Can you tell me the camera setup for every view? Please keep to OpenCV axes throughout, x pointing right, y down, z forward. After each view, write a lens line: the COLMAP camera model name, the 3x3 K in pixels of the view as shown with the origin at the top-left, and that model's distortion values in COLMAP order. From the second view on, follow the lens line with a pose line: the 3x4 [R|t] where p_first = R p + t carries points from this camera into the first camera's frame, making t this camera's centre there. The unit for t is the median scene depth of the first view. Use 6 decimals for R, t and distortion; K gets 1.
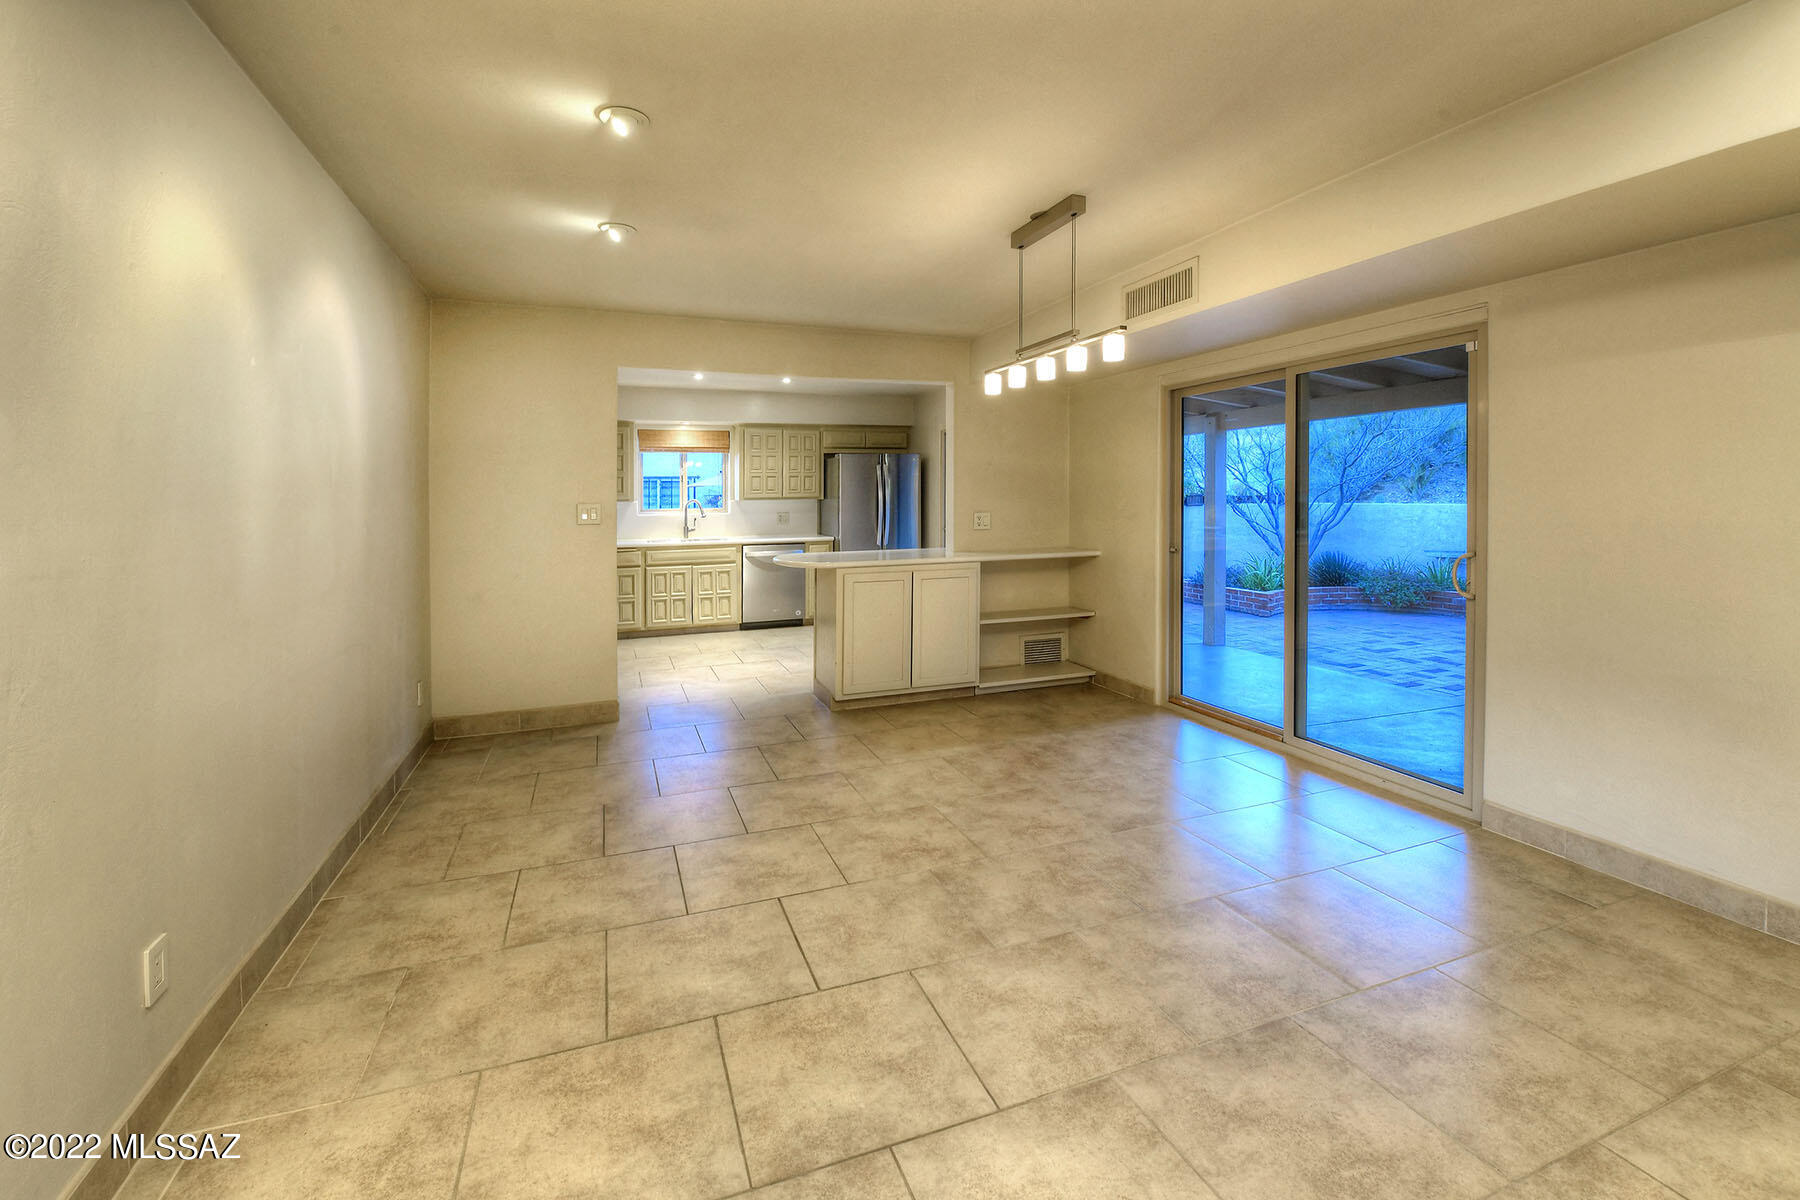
lens RADIAL K [[773.4, 0, 920.1], [0, 773.4, 469.3], [0, 0, 1]] dist [-0.005297, -0.003258]
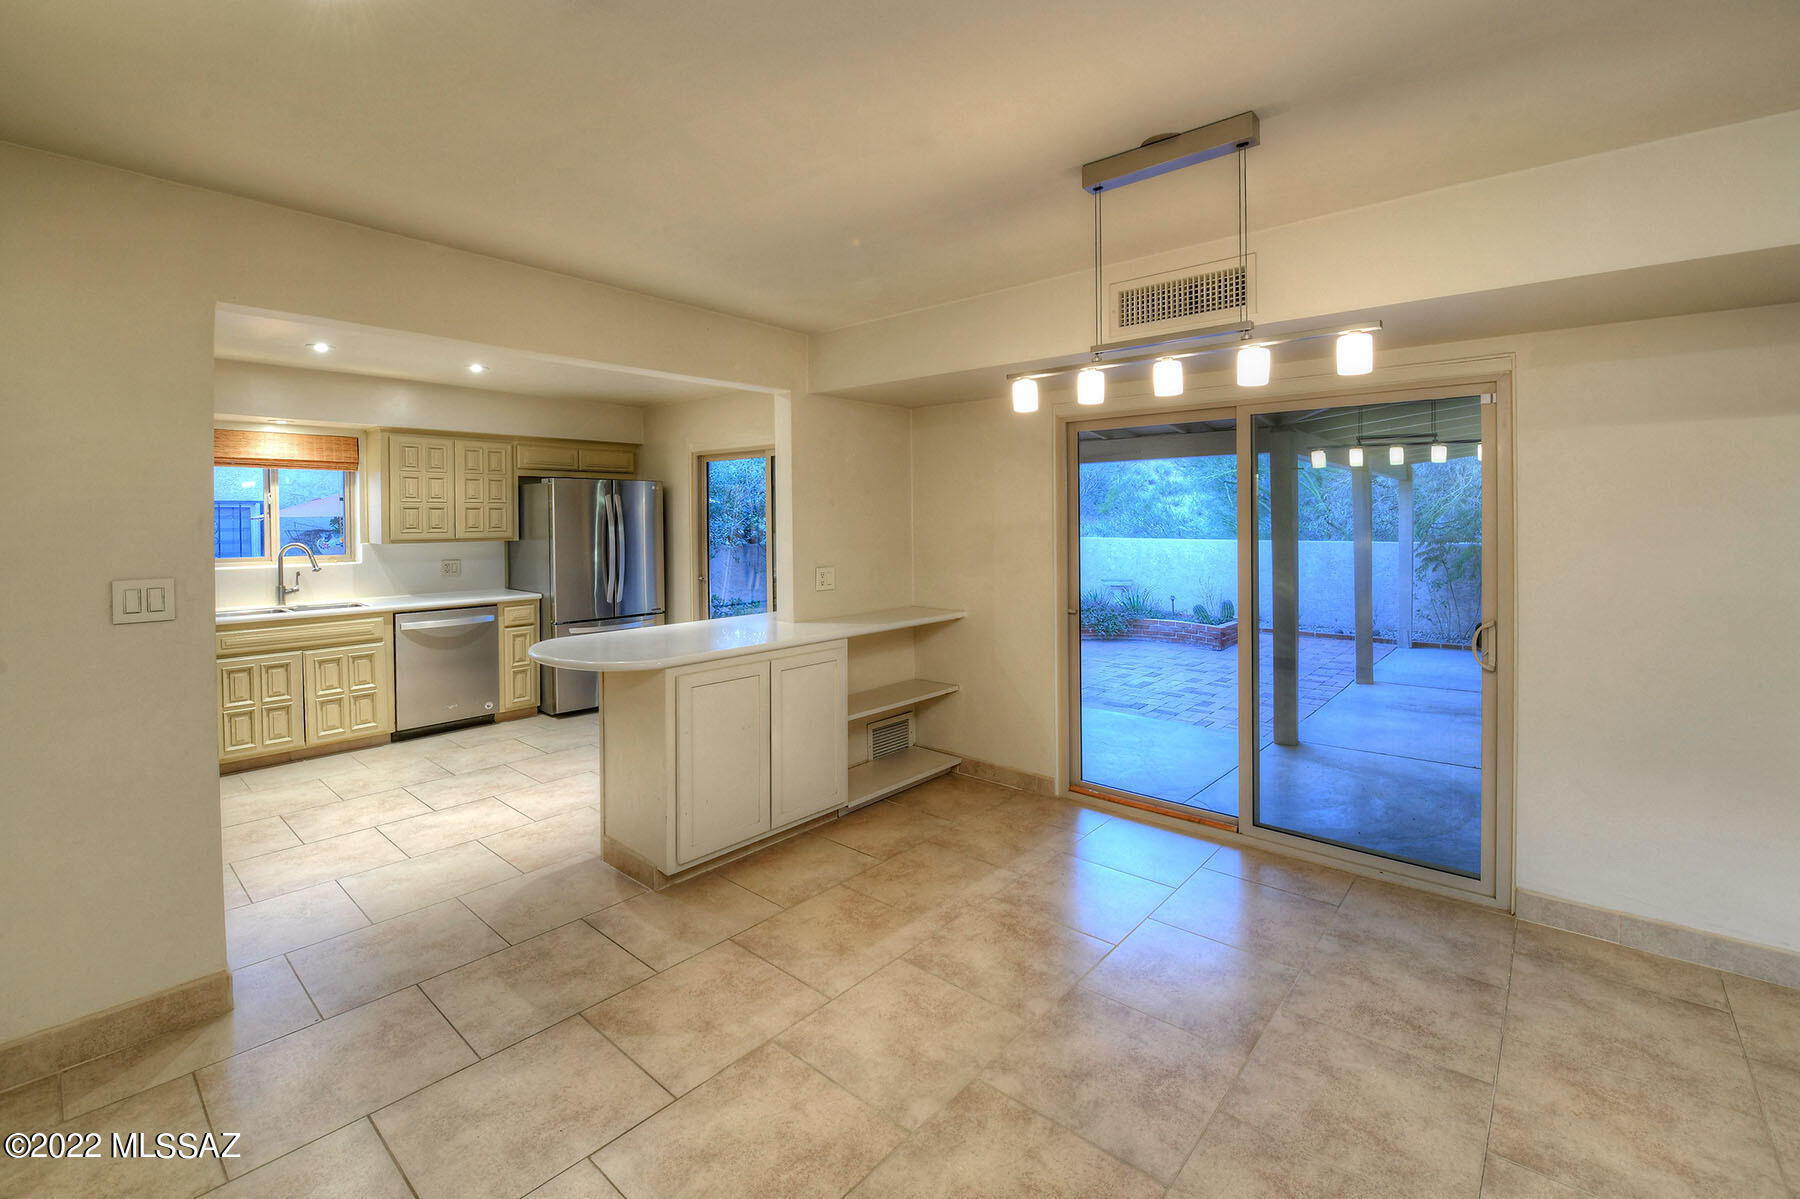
lens RADIAL K [[752.8, 0, 953.7], [0, 752.8, 525.1], [0, 0, 1]] dist [-0.023522, 0.001007]
pose [[0.872378, -0.006700, 0.488786, -0.282542], [-0.017598, 0.998827, 0.045100, -0.033058], [-0.488515, -0.047946, 0.871237, 0.501613]]
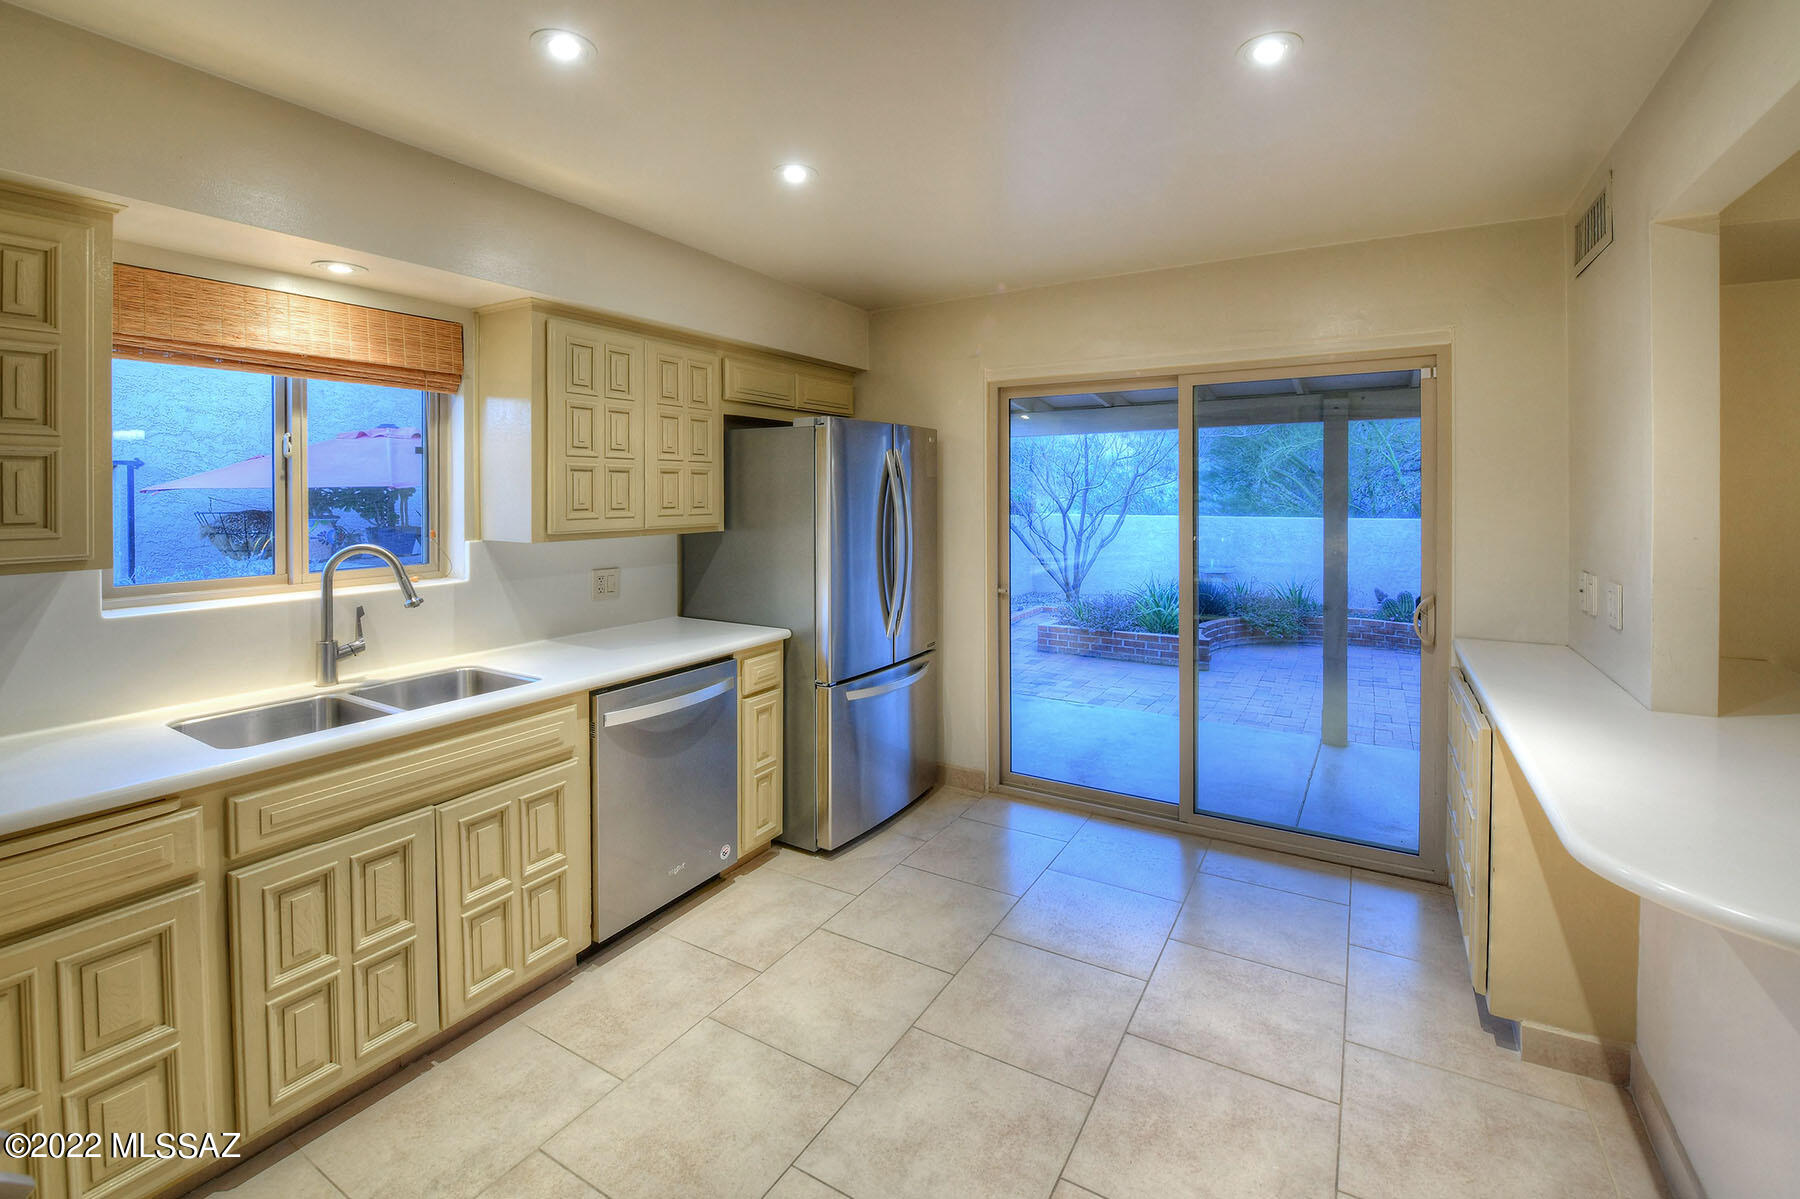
lens RADIAL K [[752.8, 0, 889.3], [0, 752.8, 500.5], [0, 0, 1]] dist [-0.023522, 0.001007]
pose [[0.802163, -0.006142, 0.597073, -0.720250], [-0.022745, 0.998907, 0.040832, 0.015258], [-0.596672, -0.046335, 0.801147, 1.599127]]
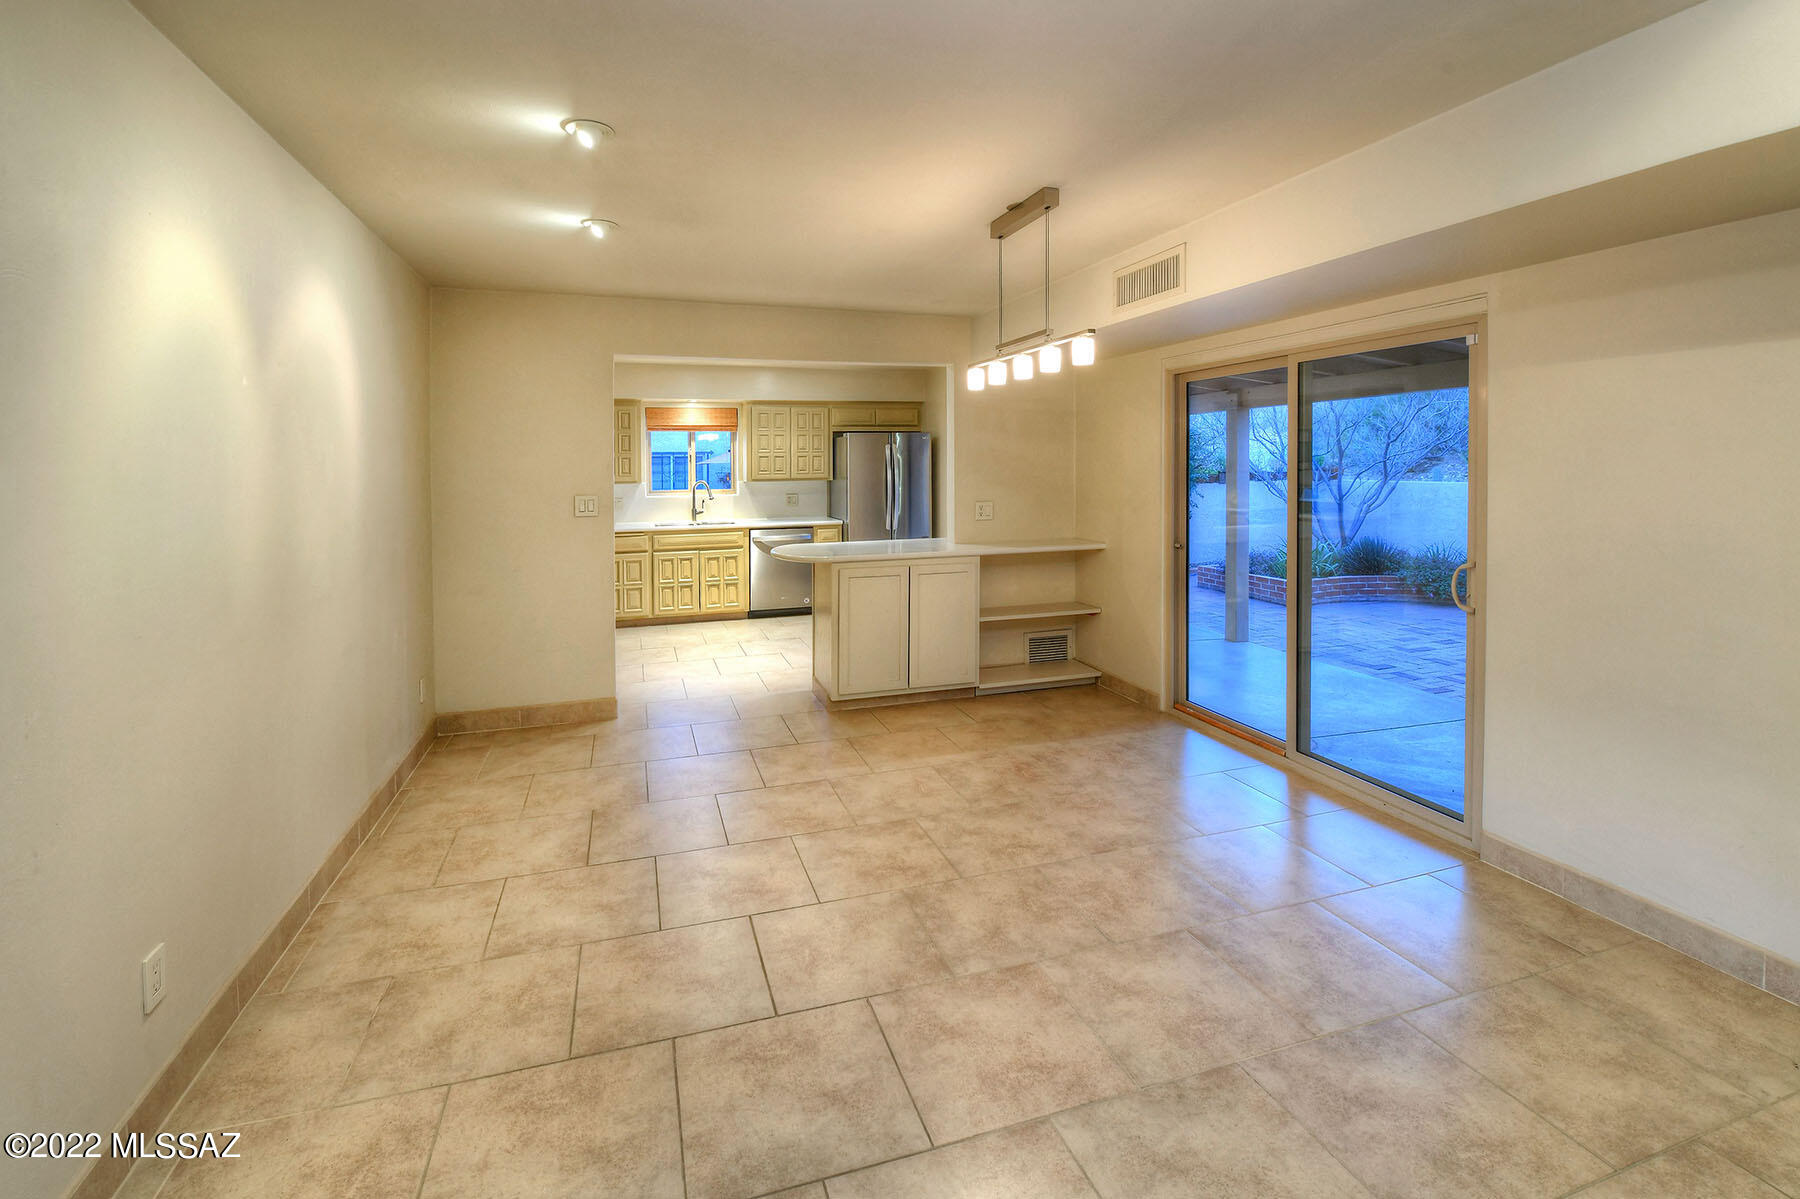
lens RADIAL K [[825.1, 0, 905.6], [0, 825.1, 437.9], [0, 0, 1]] dist [-0.006576, -0.002843]
pose [[0.997710, -0.014937, -0.065971, 0.078135], [0.015752, 0.999806, 0.011839, -0.058037], [0.065781, -0.012851, 0.997751, -0.033360]]
